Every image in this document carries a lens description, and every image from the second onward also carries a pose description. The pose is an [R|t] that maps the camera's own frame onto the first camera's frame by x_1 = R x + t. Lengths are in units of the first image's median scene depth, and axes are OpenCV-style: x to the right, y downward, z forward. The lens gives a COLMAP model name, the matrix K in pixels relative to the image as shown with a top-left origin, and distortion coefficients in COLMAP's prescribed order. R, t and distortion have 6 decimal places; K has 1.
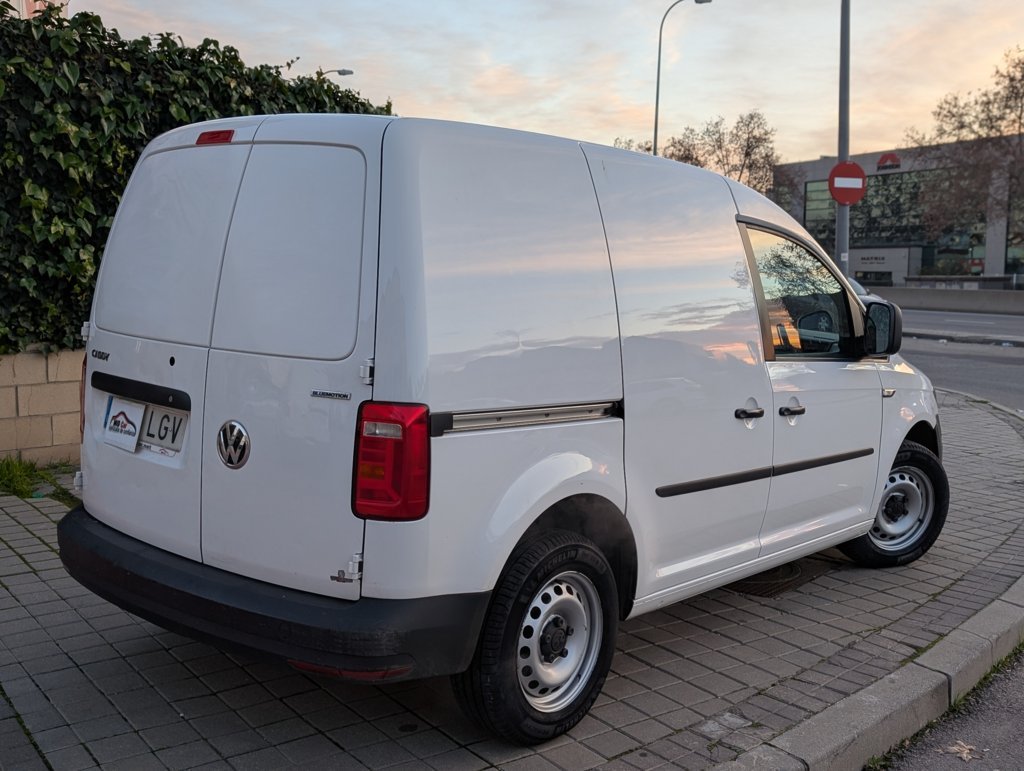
lens RADIAL K [[1168.5, 0, 504.2], [0, 1168.5, 384.2], [0, 0, 1]] dist [0.121262, -0.394006]
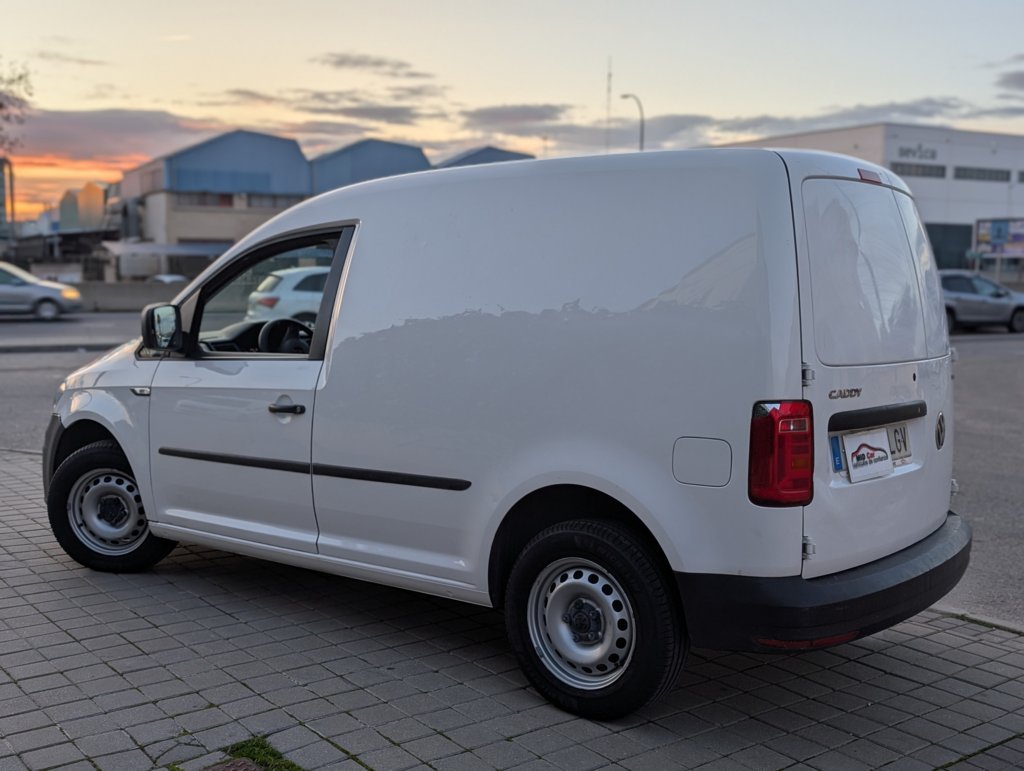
lens RADIAL K [[1168.5, 0, 504.2], [0, 1168.5, 384.2], [0, 0, 1]] dist [0.121262, -0.394006]
pose [[-0.064807, -0.120416, 0.990606, -1.326096], [0.102757, 0.986610, 0.126653, -0.189076], [-0.992593, 0.110000, -0.051566, 1.395257]]
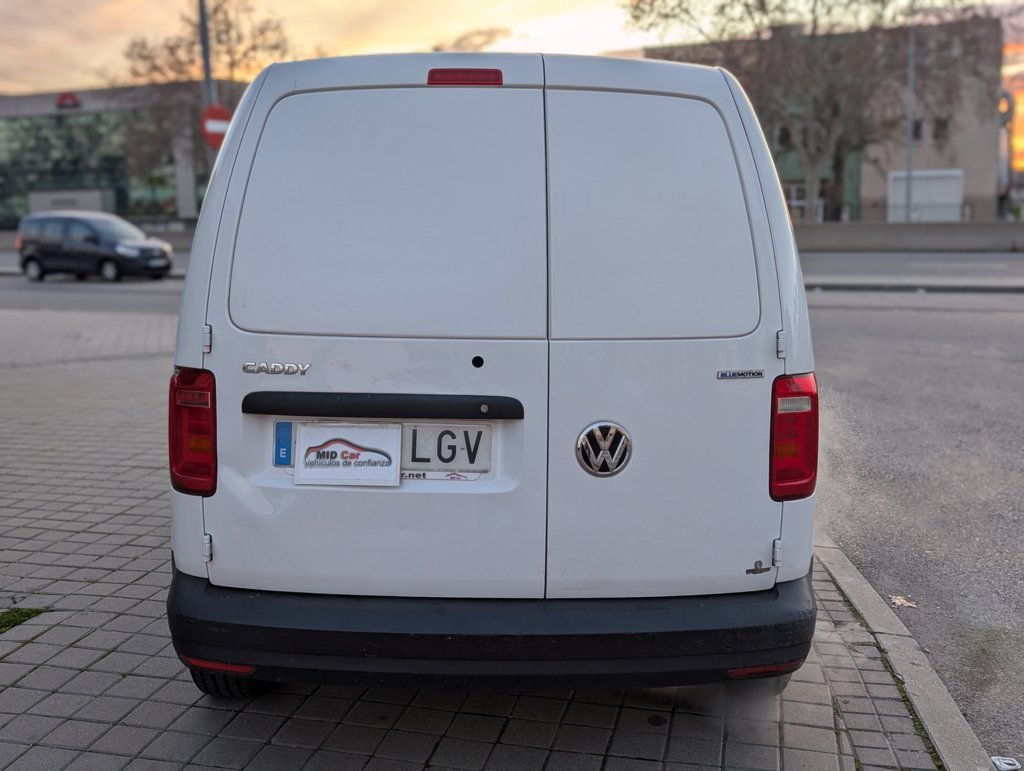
lens RADIAL K [[1168.5, 0, 504.2], [0, 1168.5, 384.2], [0, 0, 1]] dist [0.121262, -0.394006]
pose [[0.735900, -0.126678, 0.665134, -0.768241], [0.093886, 0.991944, 0.085046, -0.067441], [-0.670549, -0.000139, 0.741865, 0.385661]]
